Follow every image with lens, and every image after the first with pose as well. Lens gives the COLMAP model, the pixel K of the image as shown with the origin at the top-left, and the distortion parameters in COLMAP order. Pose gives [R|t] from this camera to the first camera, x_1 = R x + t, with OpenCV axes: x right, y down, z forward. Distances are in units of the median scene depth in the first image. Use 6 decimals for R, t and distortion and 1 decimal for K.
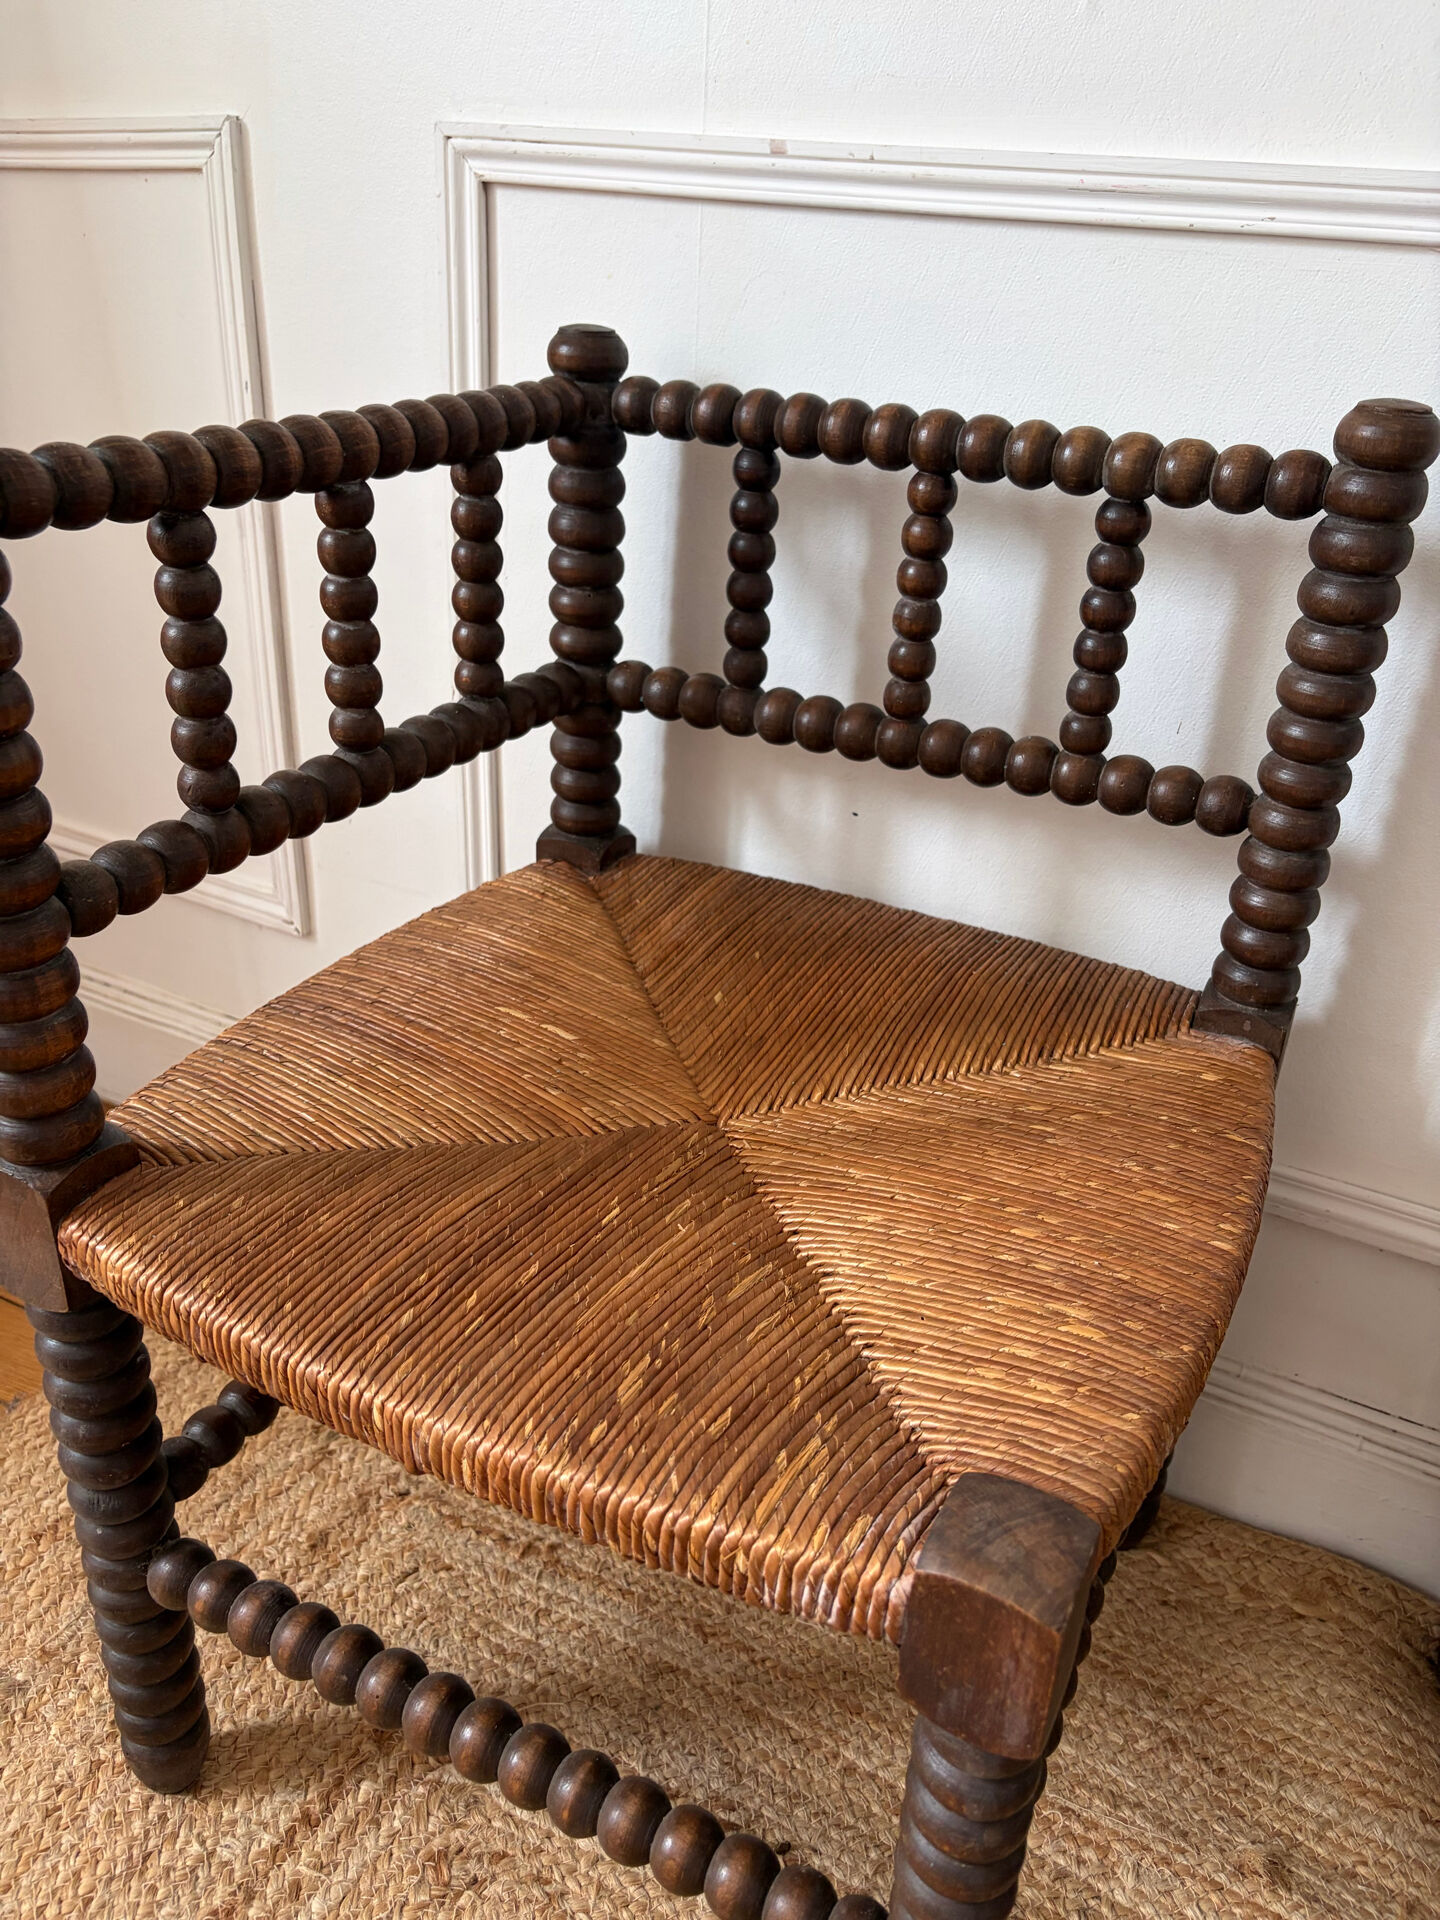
lens RADIAL K [[1455.7, 0, 731.9], [0, 1455.7, 956.8], [0, 0, 1]] dist [0.036492, -0.040934]
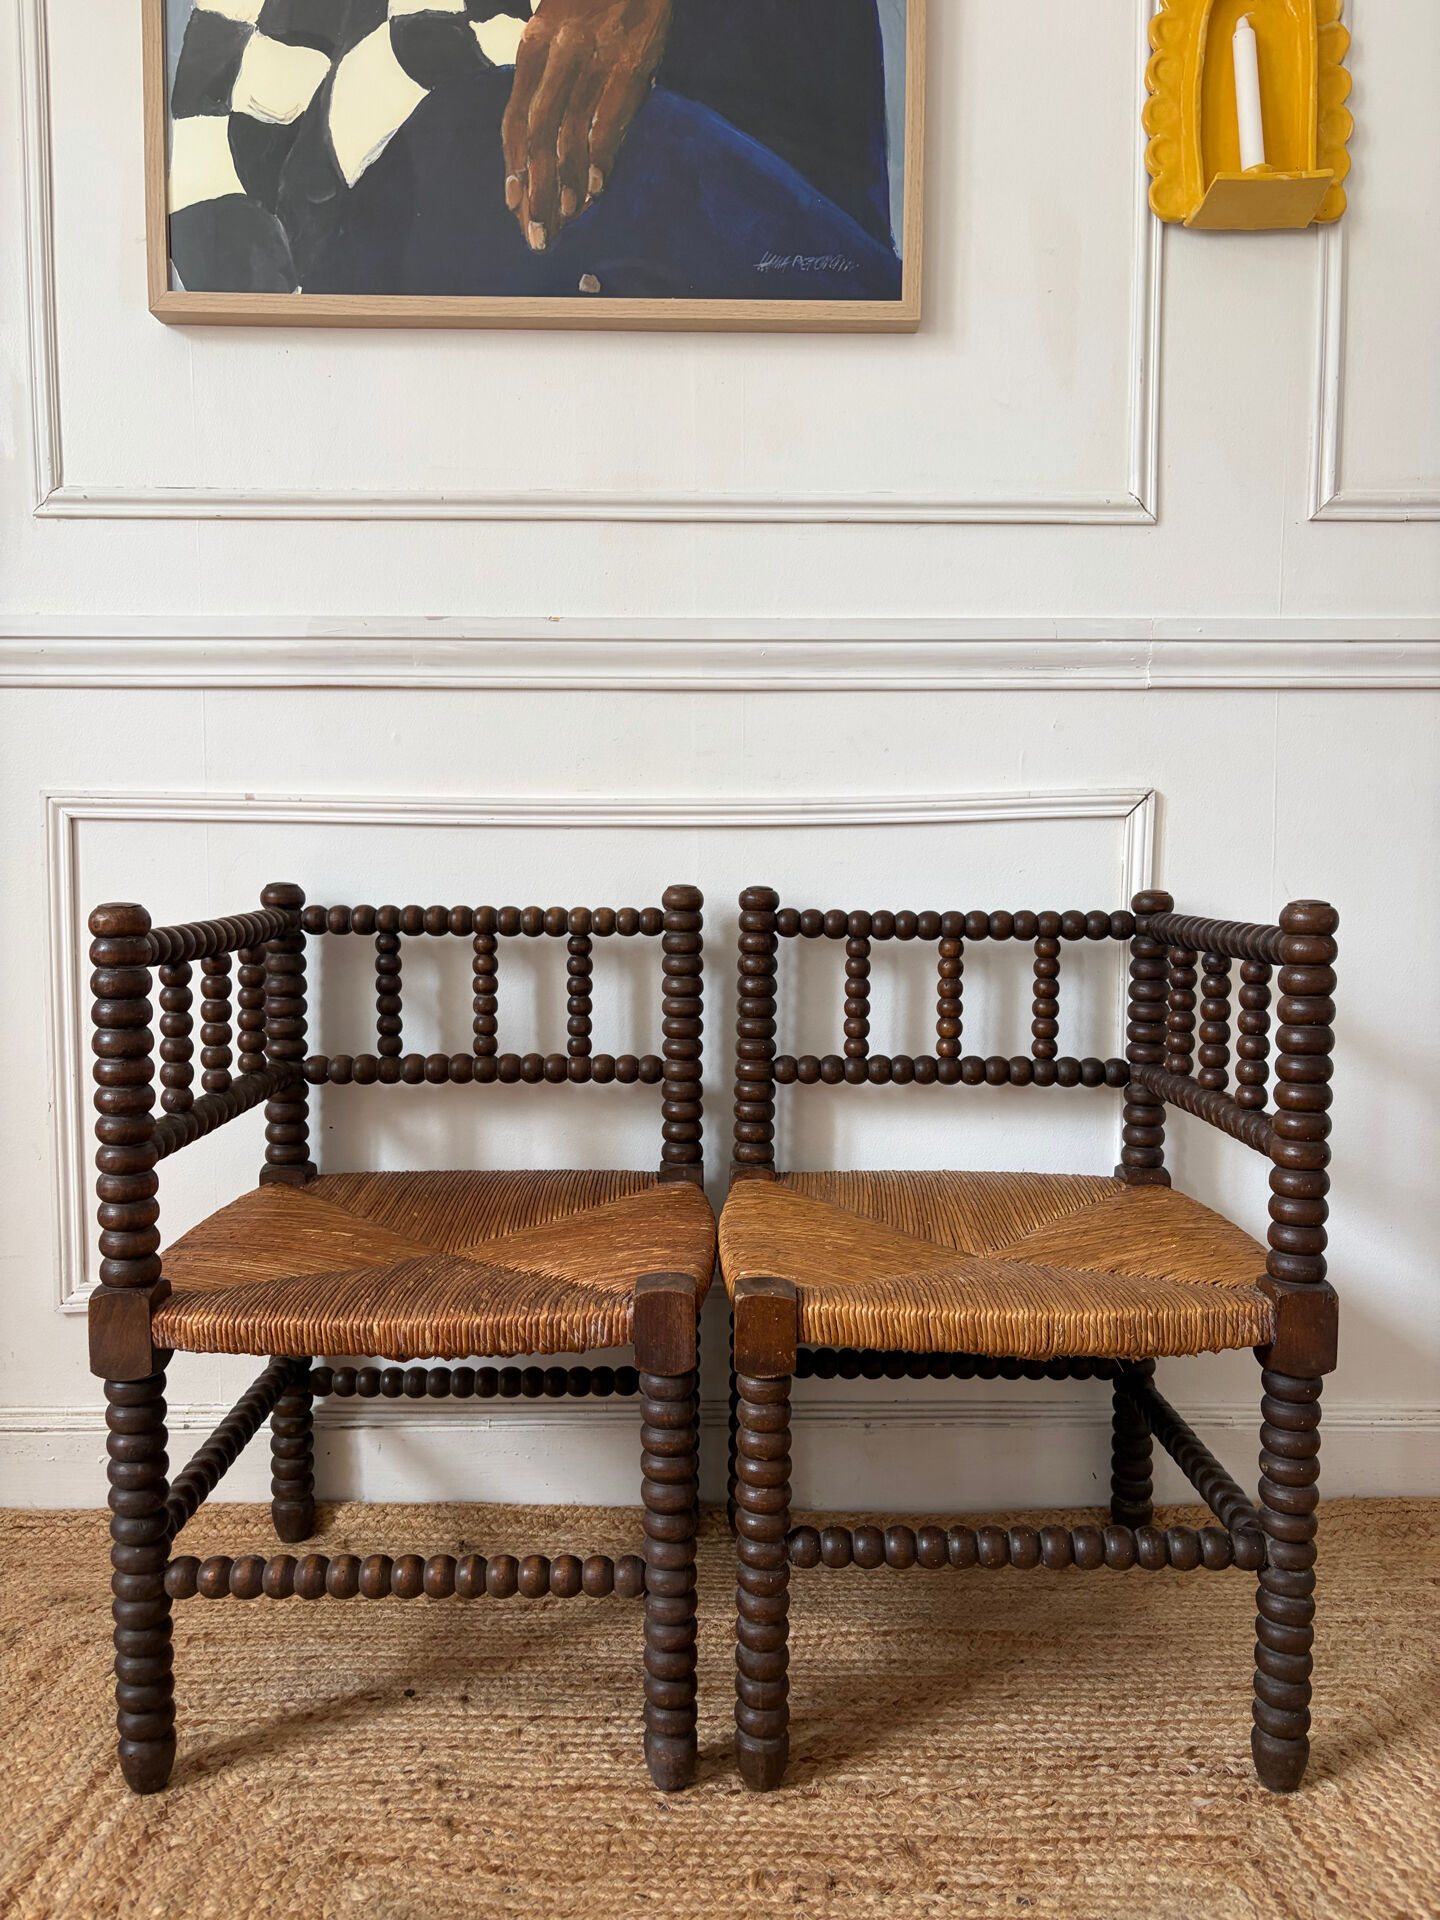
lens RADIAL K [[1455.7, 0, 716.6], [0, 1455.7, 956.5], [0, 0, 1]] dist [0.036492, -0.040934]
pose [[0.881854, -0.087360, 0.463359, -0.367162], [0.251611, 0.918270, -0.305731, 0.445569], [-0.398780, 0.386197, 0.831761, -0.881667]]
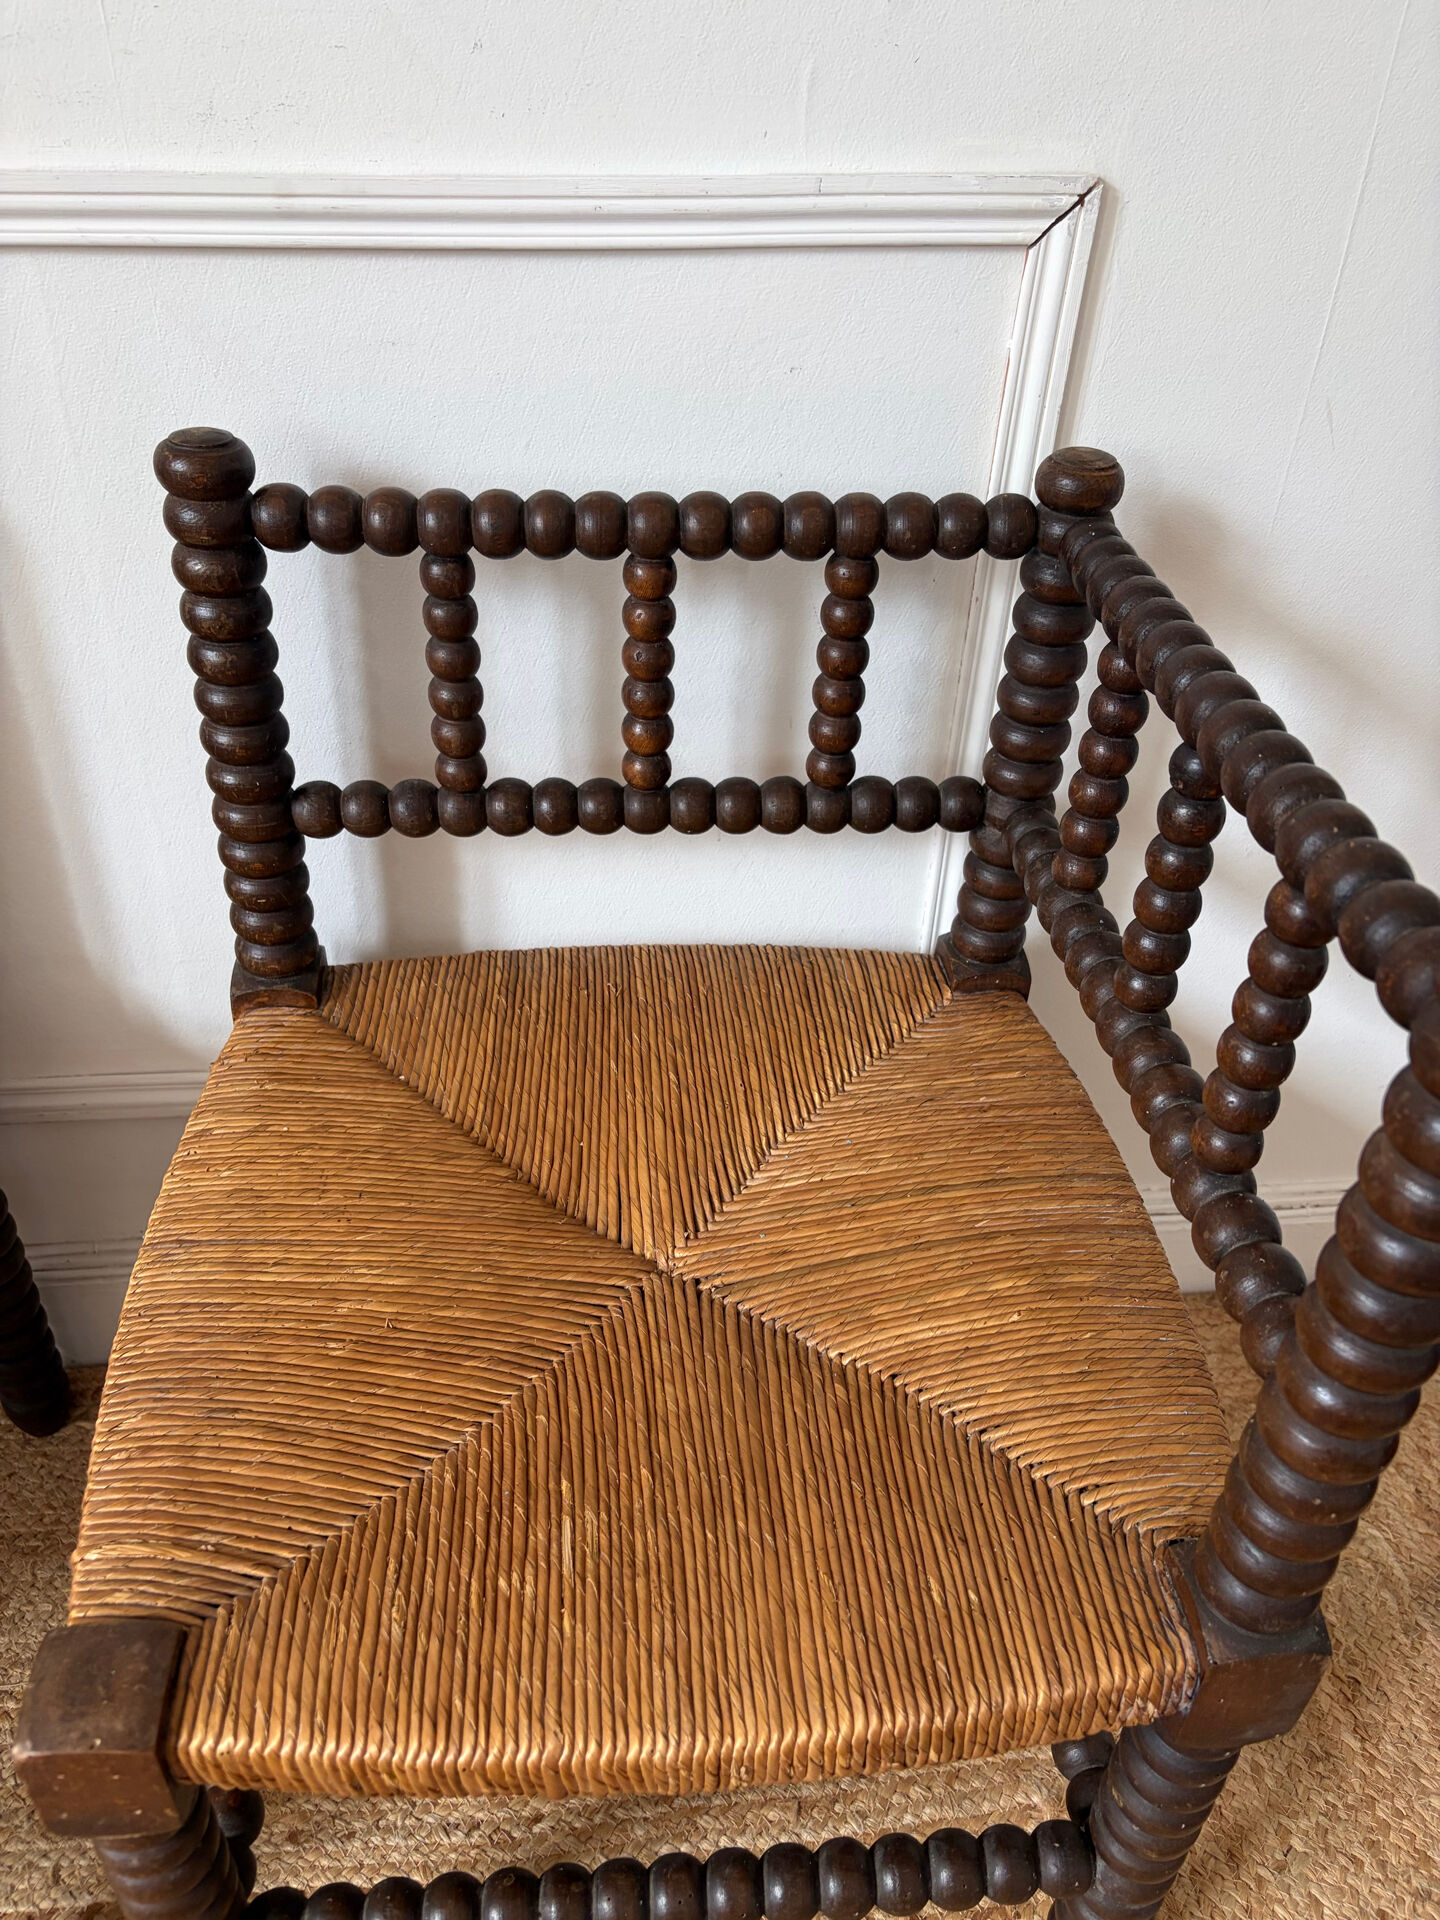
lens RADIAL K [[1455.7, 0, 726.0], [0, 1455.7, 965.1], [0, 0, 1]] dist [0.036492, -0.040934]
pose [[0.833739, -0.341511, 0.433877, 0.420765], [0.251540, 0.934427, 0.252140, -0.092423], [-0.491535, -0.101082, 0.864972, -0.205728]]
